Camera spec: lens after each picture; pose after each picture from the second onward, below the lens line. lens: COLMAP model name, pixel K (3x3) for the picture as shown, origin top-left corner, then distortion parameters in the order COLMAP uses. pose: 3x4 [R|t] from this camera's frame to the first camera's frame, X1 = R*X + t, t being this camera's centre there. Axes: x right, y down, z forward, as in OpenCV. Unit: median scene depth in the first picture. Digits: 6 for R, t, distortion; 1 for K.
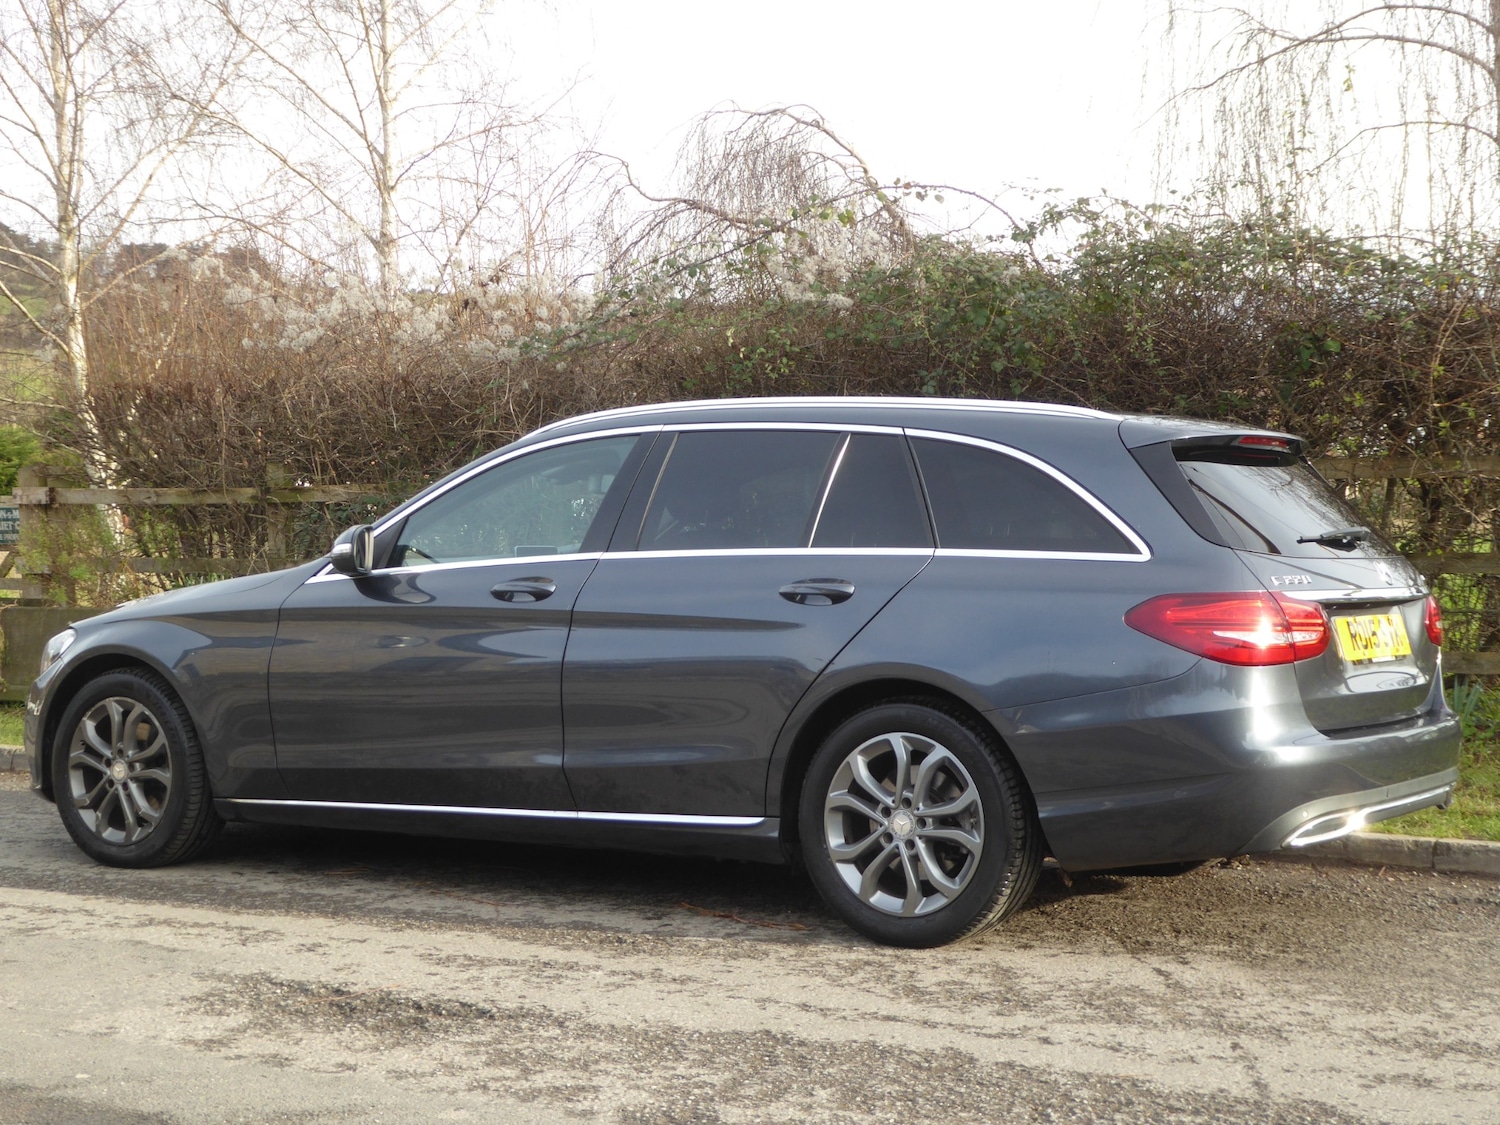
lens RADIAL K [[2459.9, 0, 750.0], [0, 2459.9, 562.5], [0, 0, 1]] dist [0.025683, 0.215376]
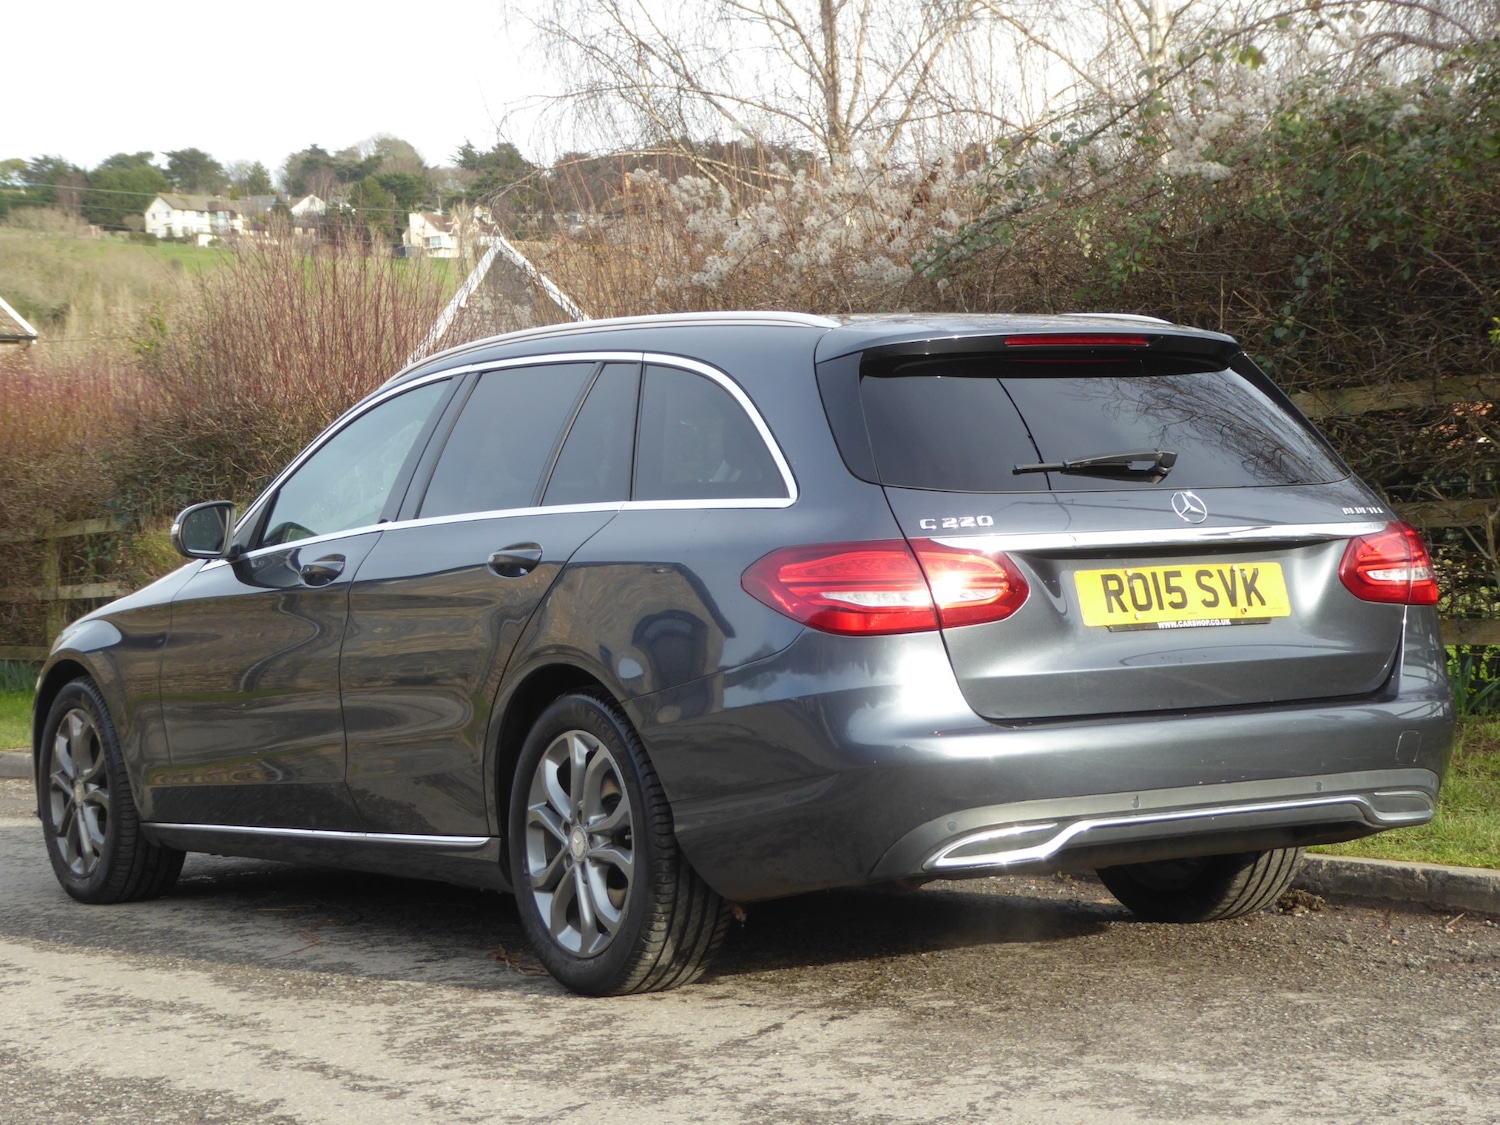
lens RADIAL K [[3303.7, 0, 750.0], [0, 3303.7, 562.5], [0, 0, 1]] dist [0.168707, 0.014239]
pose [[0.902288, -0.035666, -0.429657, 0.580540], [0.037166, 0.999297, -0.004903, 0.021357], [0.429529, -0.011544, 0.902979, 0.041046]]
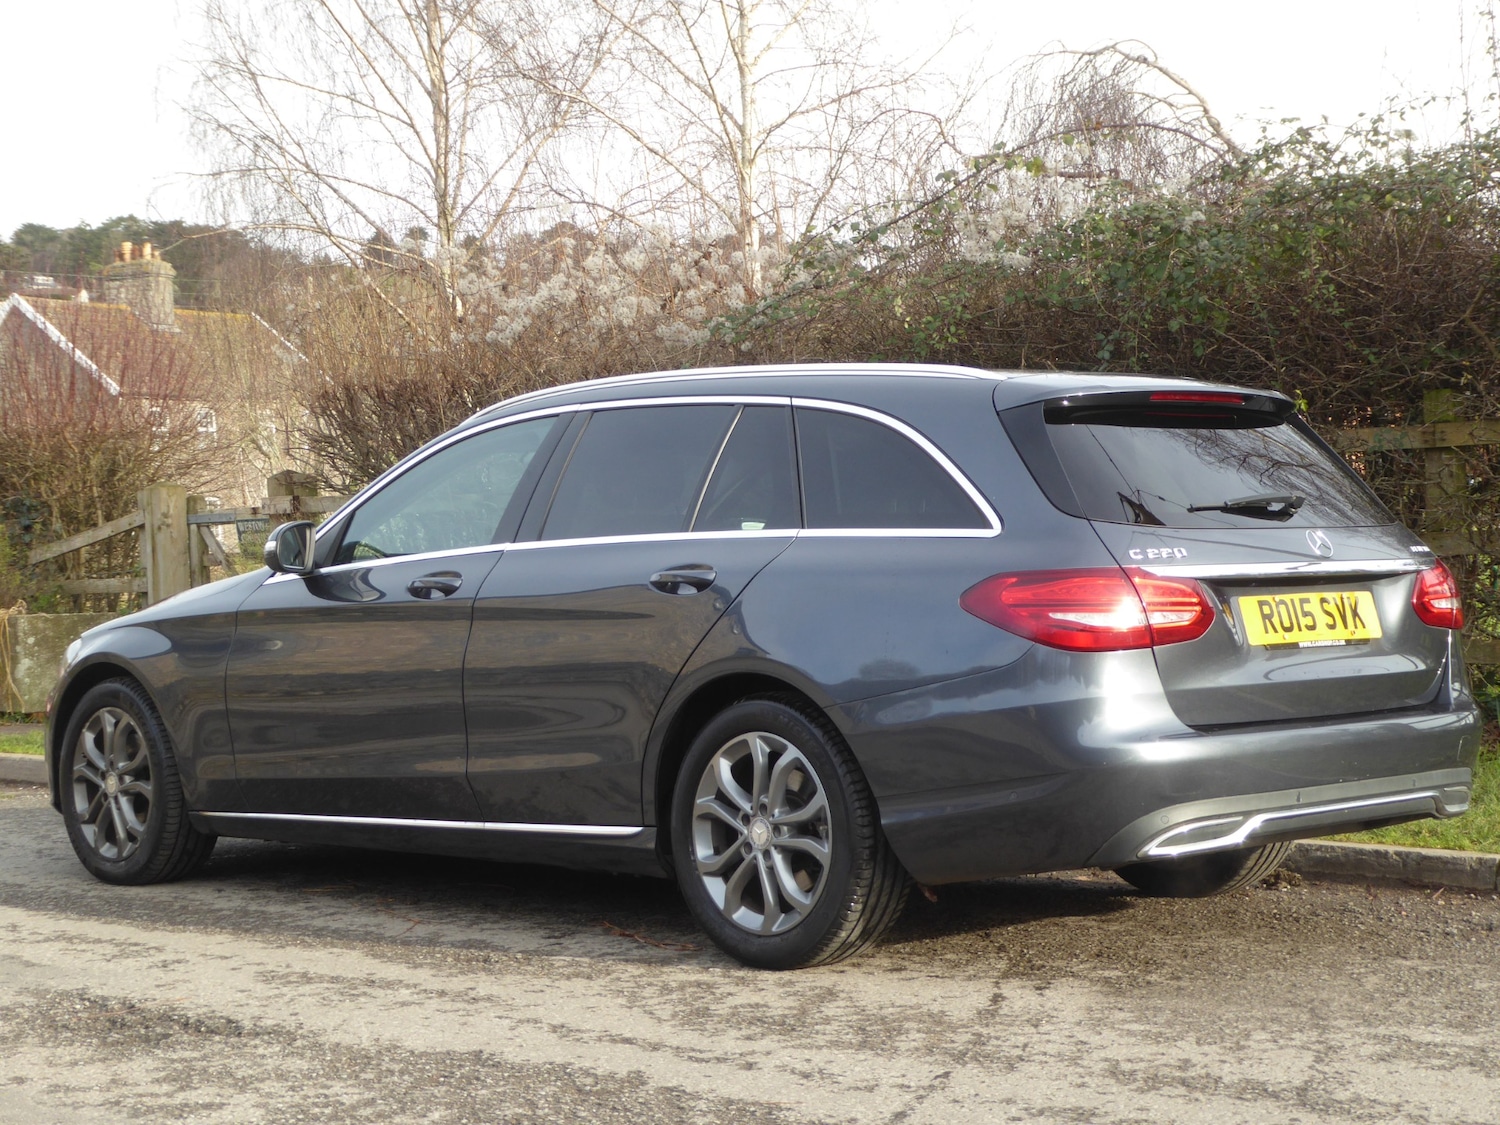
lens RADIAL K [[2736.5, 0, 750.0], [0, 2736.5, 562.5], [0, 0, 1]] dist [0.100980, -0.056151]
pose [[0.972135, -0.023373, -0.233252, 0.294607], [0.022596, 0.999727, -0.006004, 0.012420], [0.233329, 0.000566, 0.972398, 0.015424]]
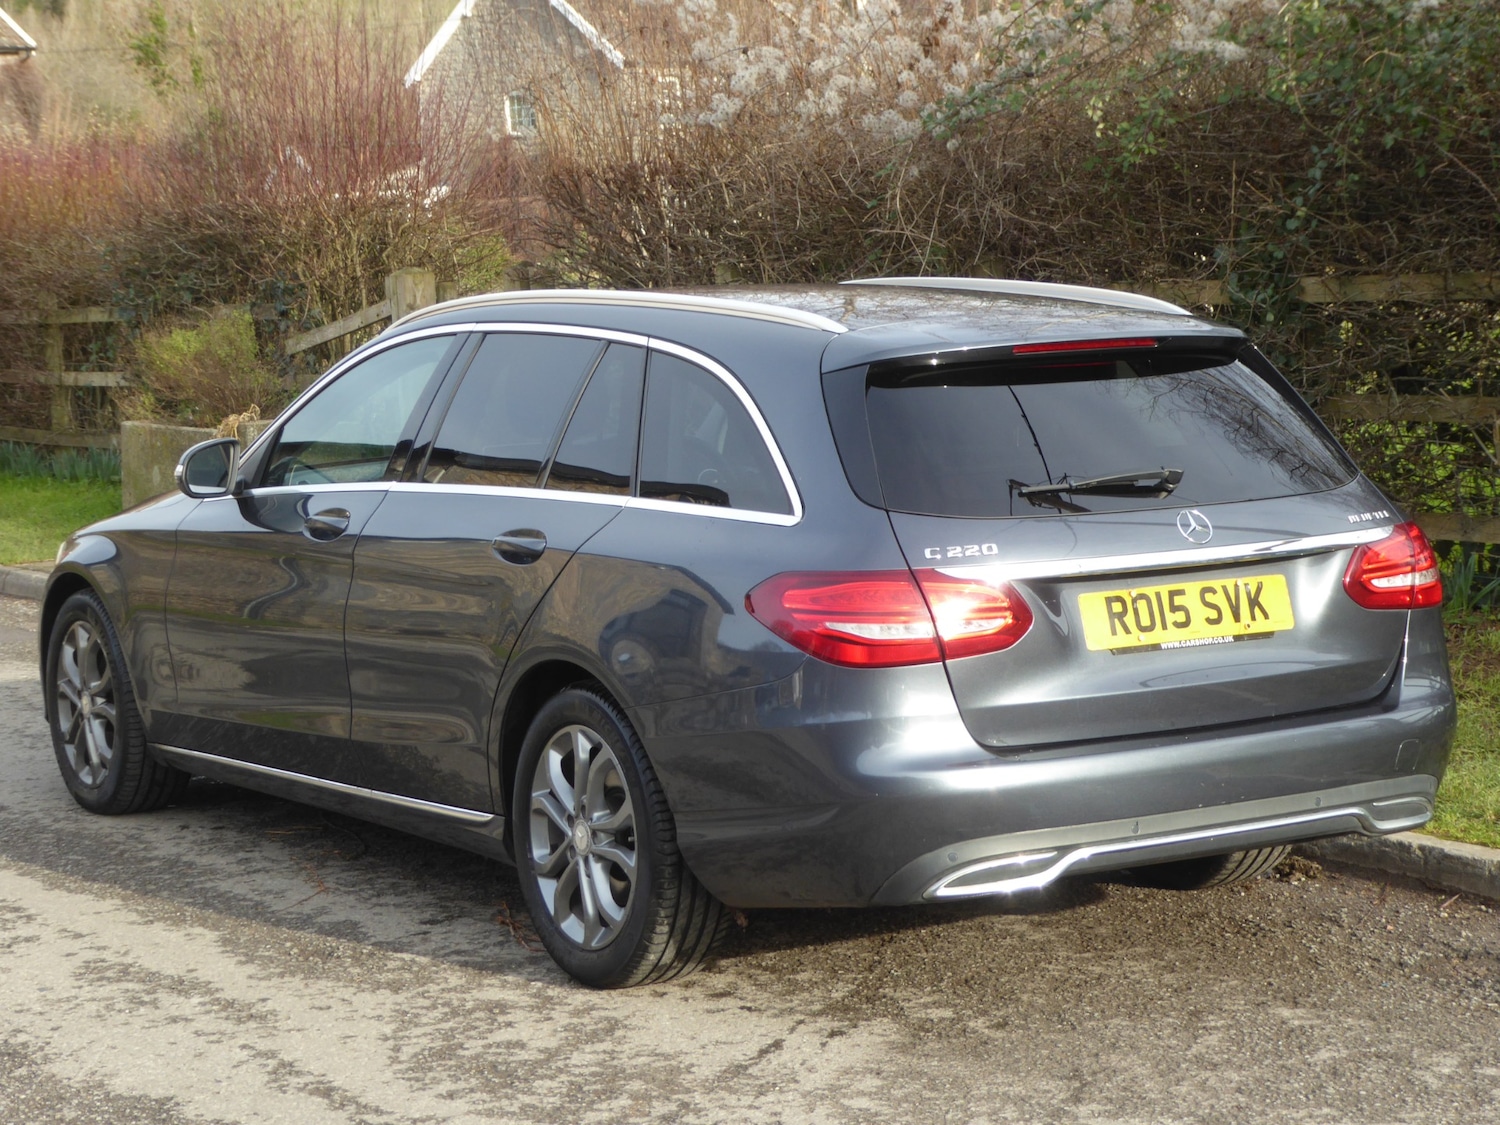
lens RADIAL K [[3303.7, 0, 750.0], [0, 3303.7, 562.5], [0, 0, 1]] dist [0.168707, 0.014239]
pose [[0.901763, 0.011683, -0.432073, 0.581819], [0.029523, 0.995635, 0.088540, -0.079315], [0.431222, -0.092598, 0.897482, 0.046490]]
